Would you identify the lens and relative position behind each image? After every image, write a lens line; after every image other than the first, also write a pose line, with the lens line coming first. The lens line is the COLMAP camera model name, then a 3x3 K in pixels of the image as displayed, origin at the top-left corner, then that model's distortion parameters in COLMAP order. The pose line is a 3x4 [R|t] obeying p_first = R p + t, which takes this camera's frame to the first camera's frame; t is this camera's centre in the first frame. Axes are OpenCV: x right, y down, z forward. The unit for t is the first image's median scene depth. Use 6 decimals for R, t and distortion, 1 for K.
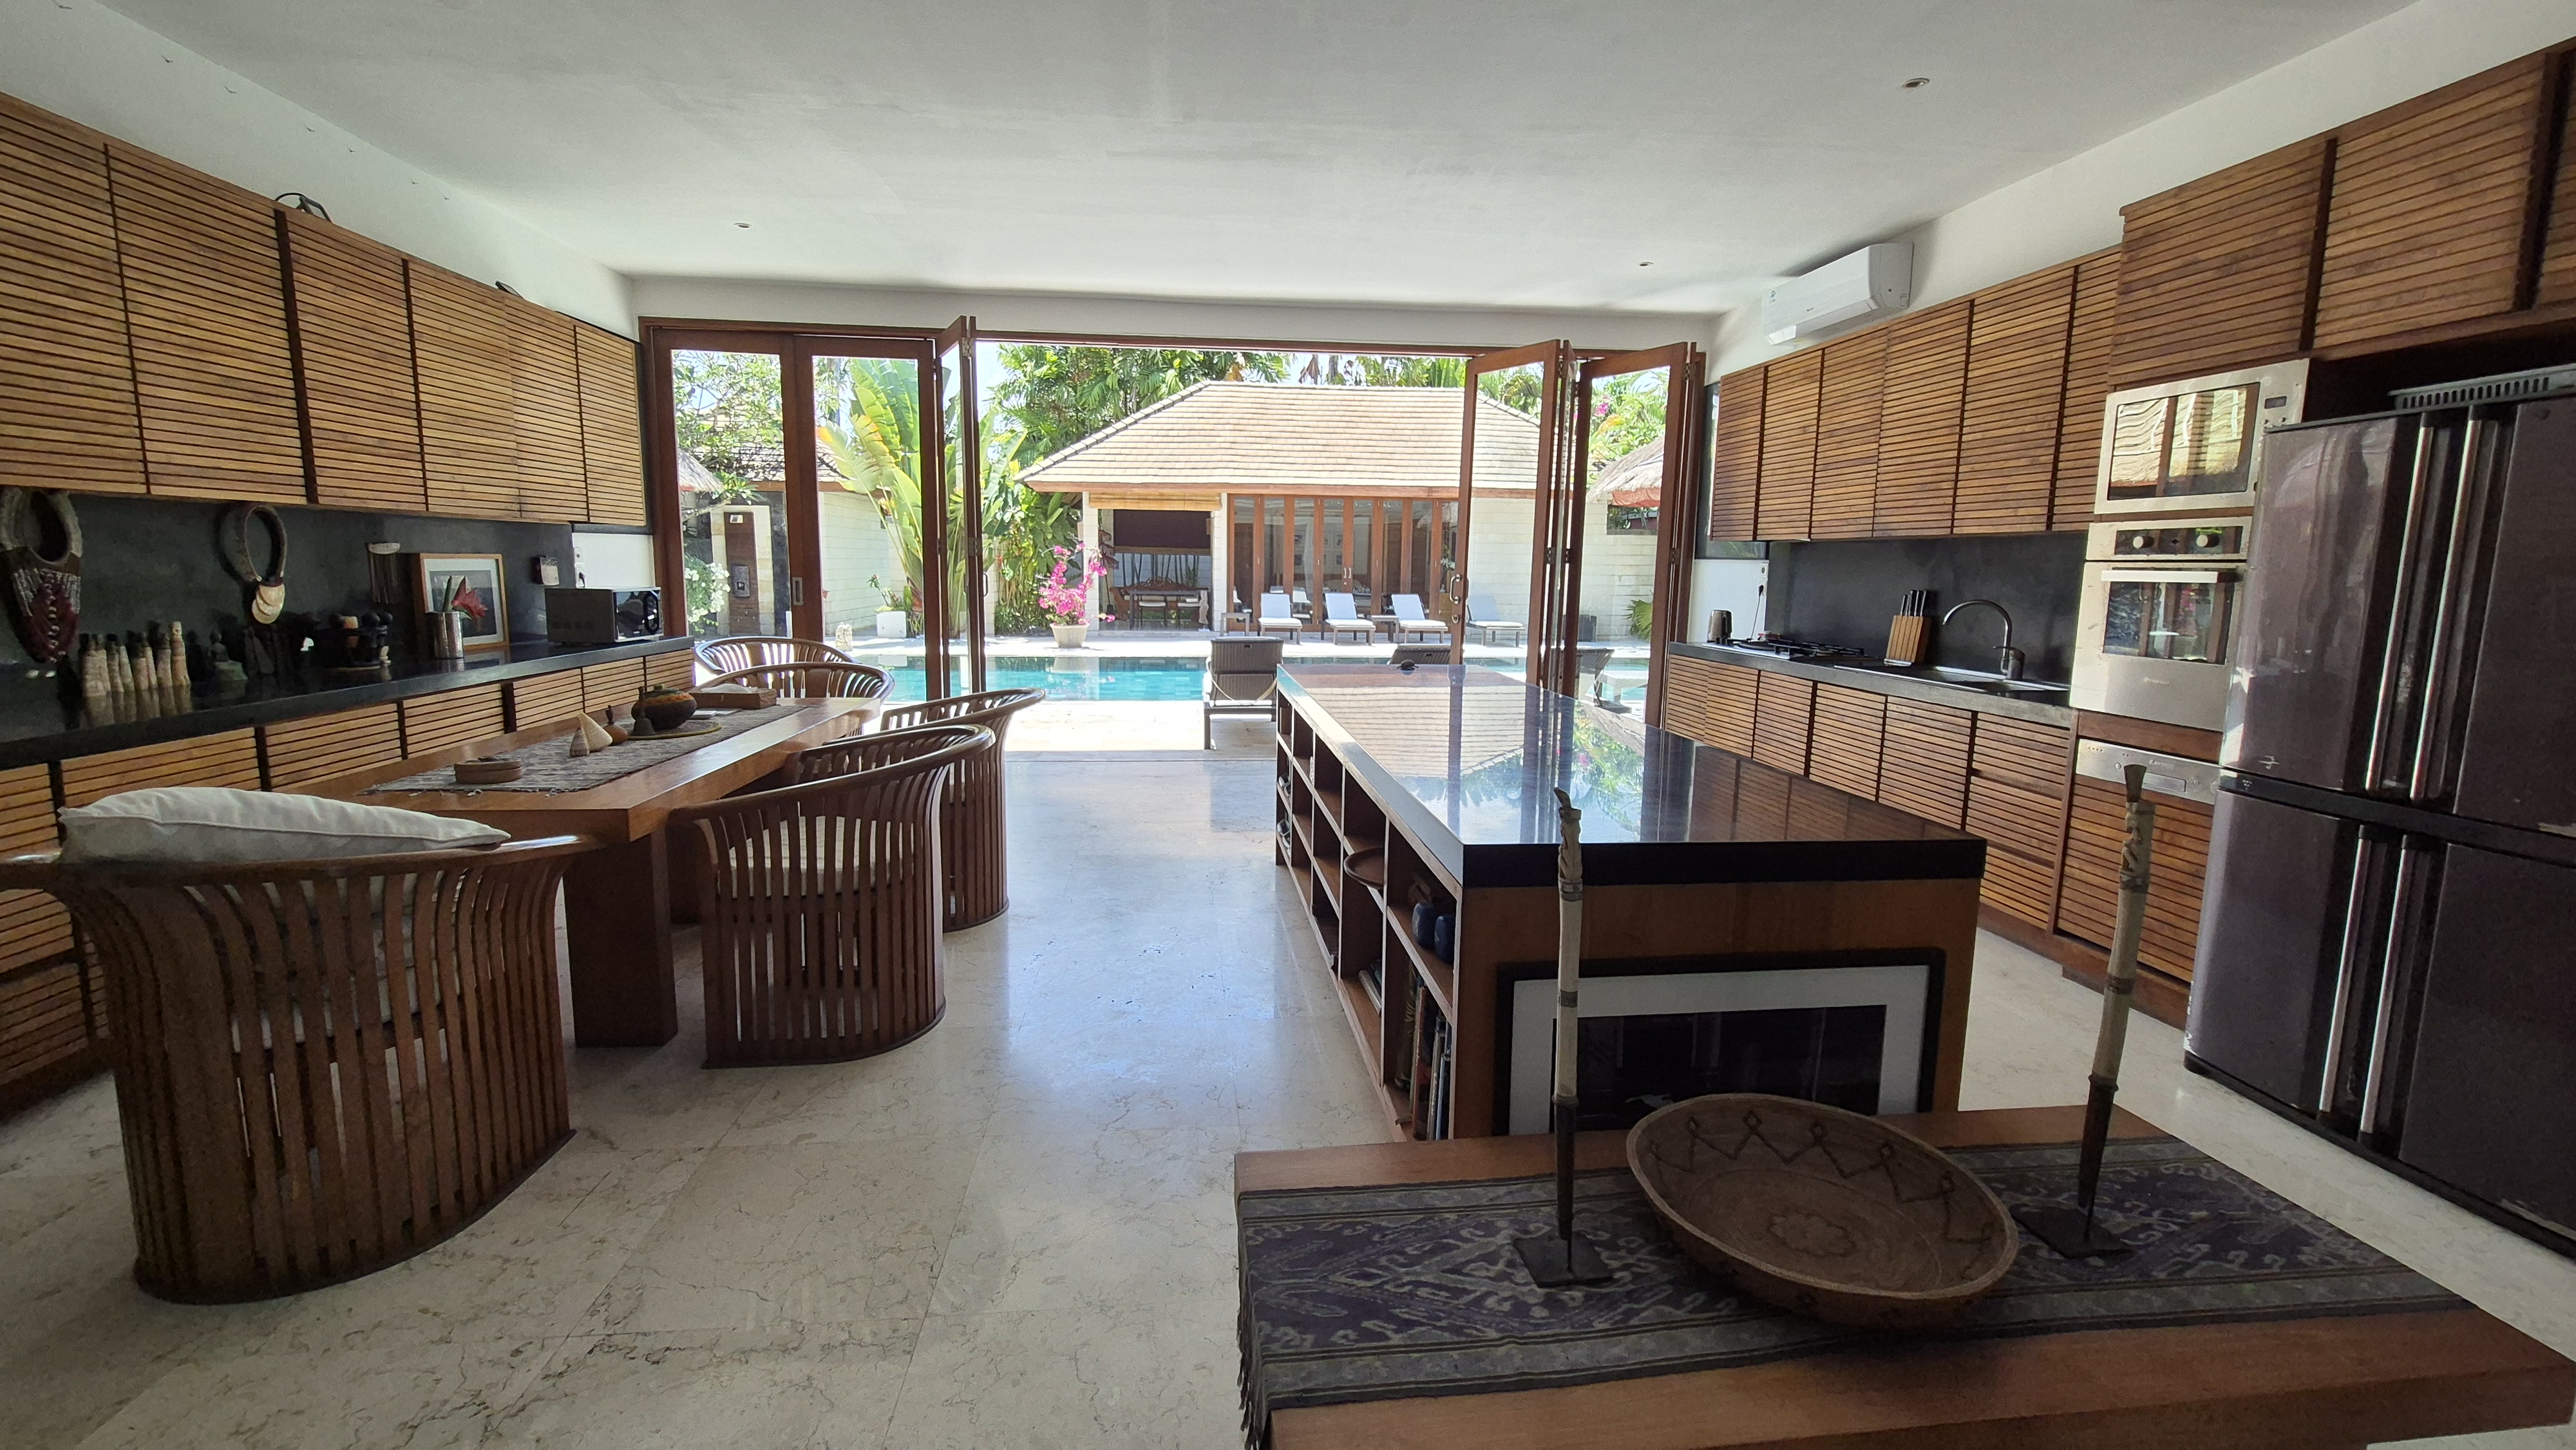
lens RADIAL K [[1054.4, 0, 1285.6], [0, 1054.4, 708.7], [0, 0, 1]] dist [0.002191, -0.000193]
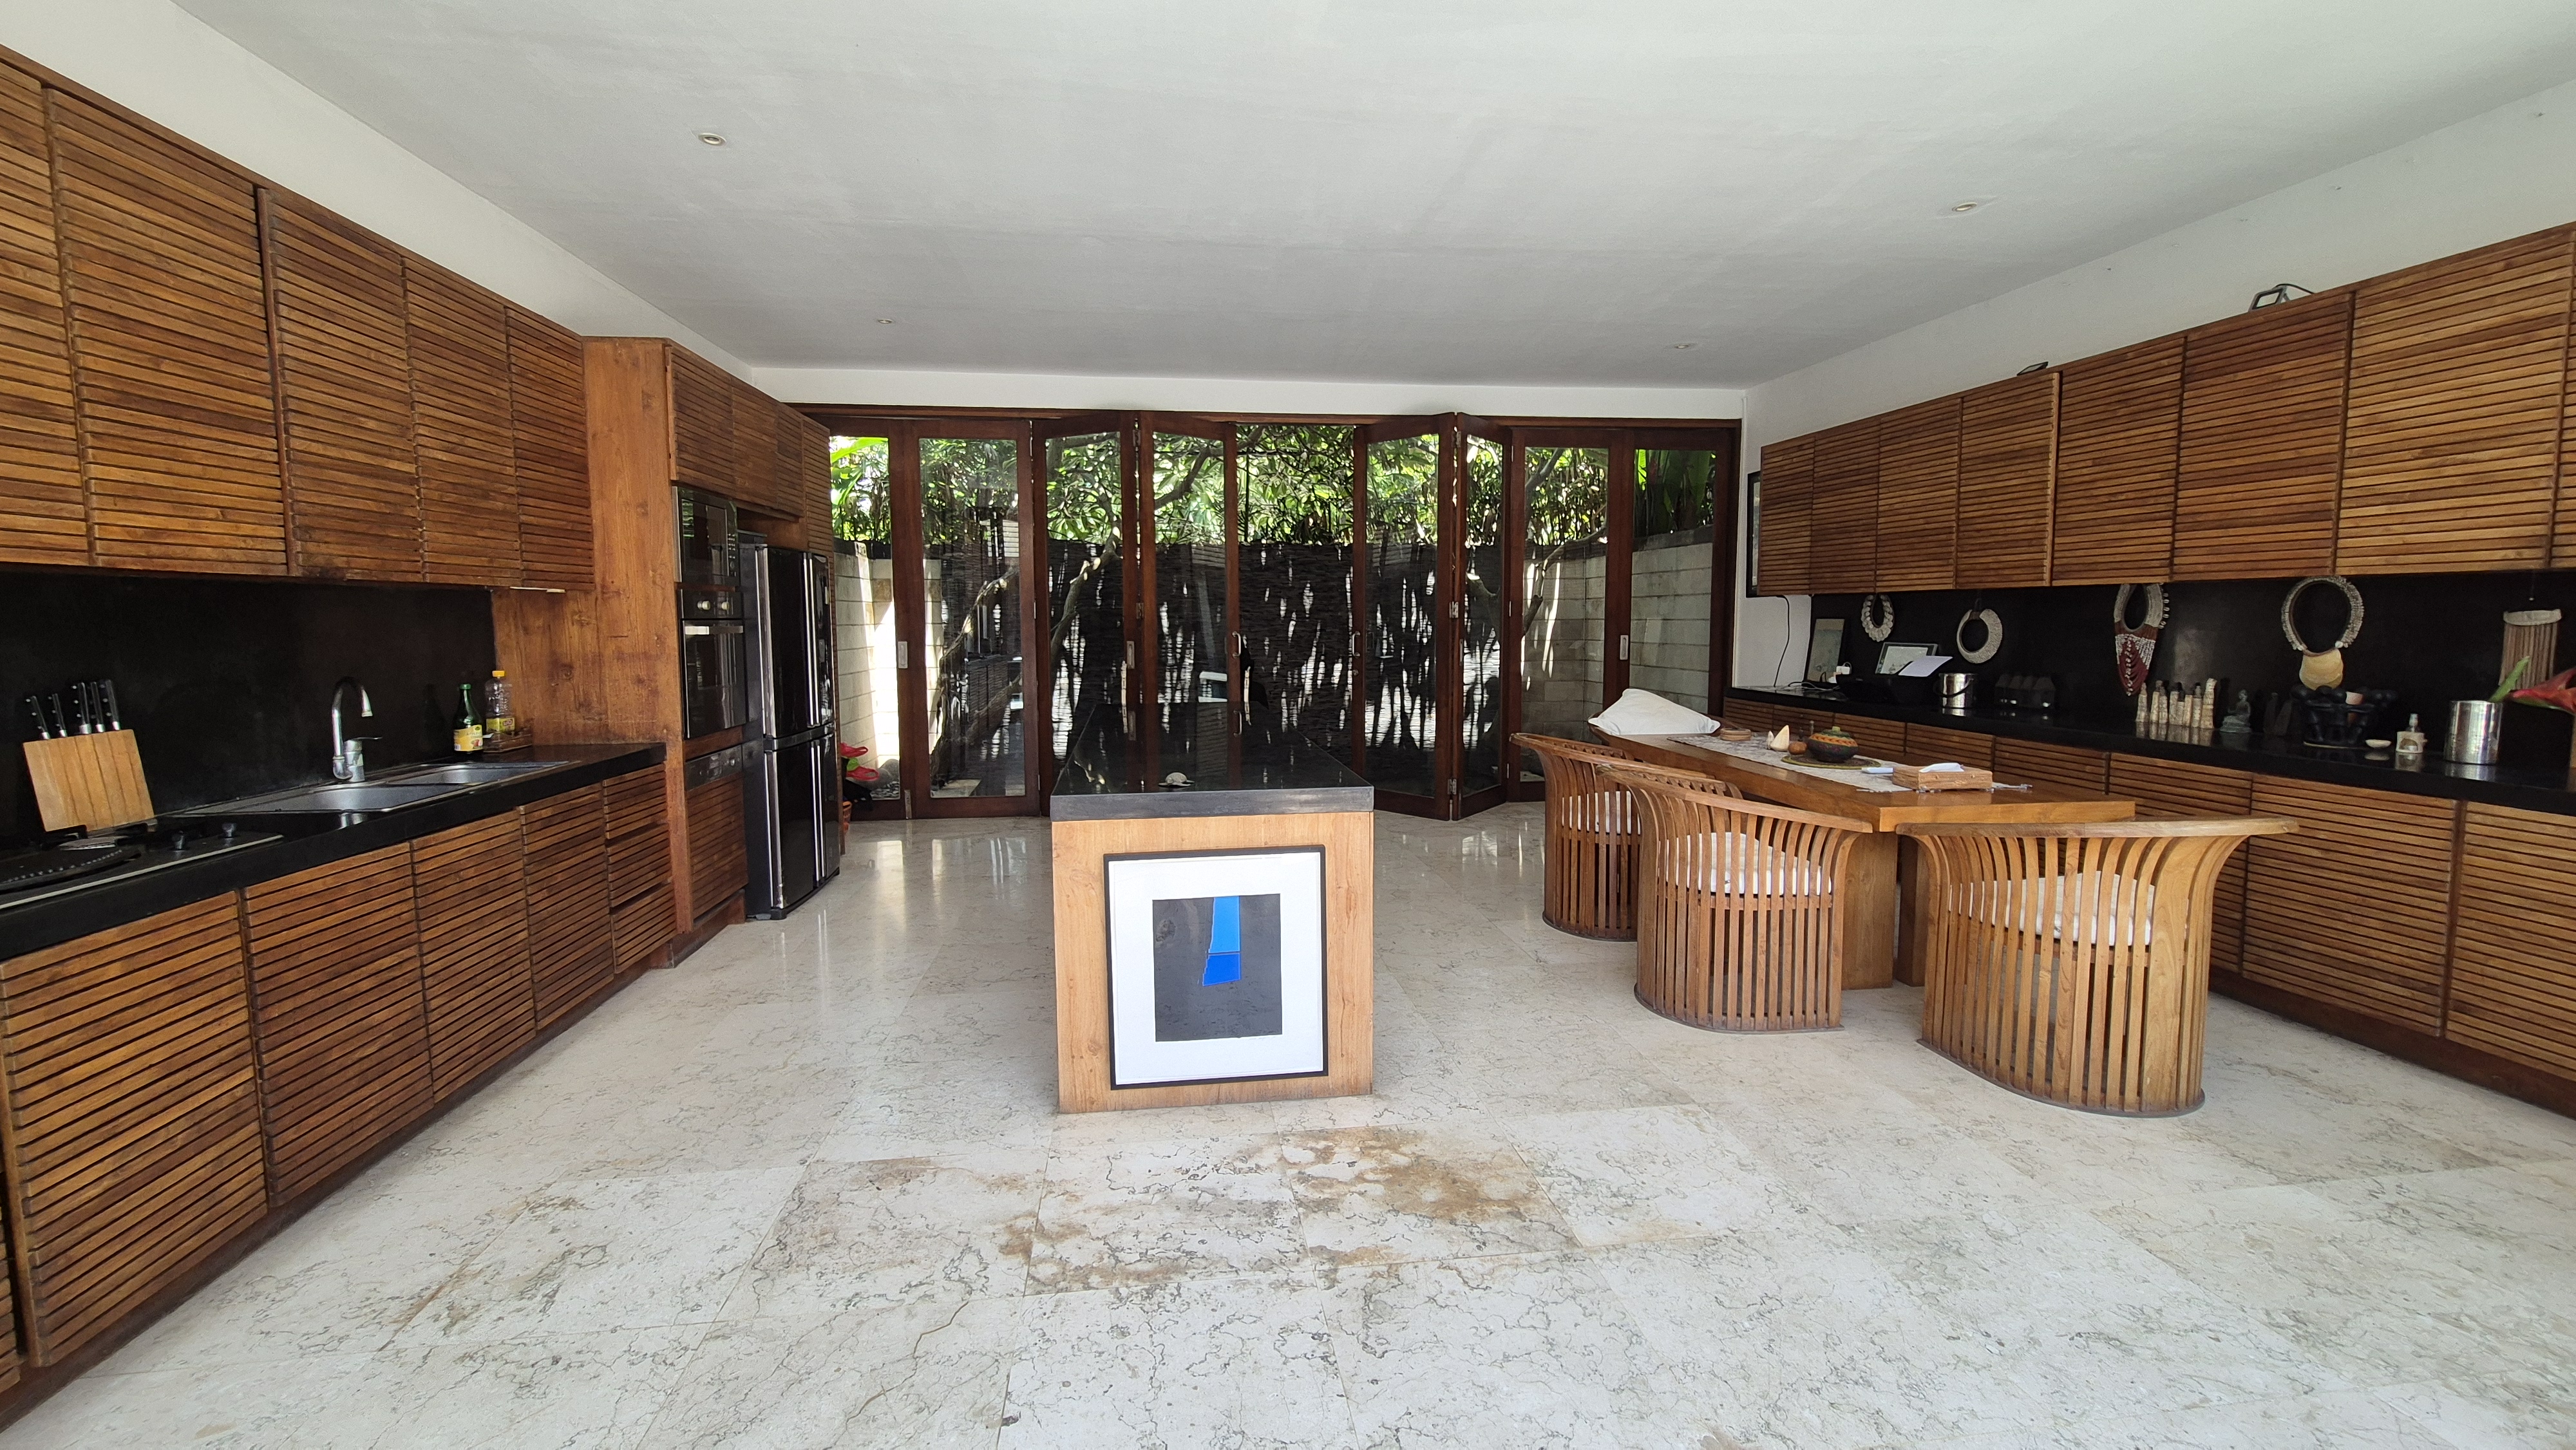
lens RADIAL K [[1054.4, 0, 1288.0], [0, 1054.4, 712.3], [0, 0, 1]] dist [0.002191, -0.000193]
pose [[-0.999717, 0.000280, -0.023808, 0.077693], [-0.005095, 0.974254, 0.225394, -0.341321], [0.023258, 0.225452, -0.973977, 2.356226]]
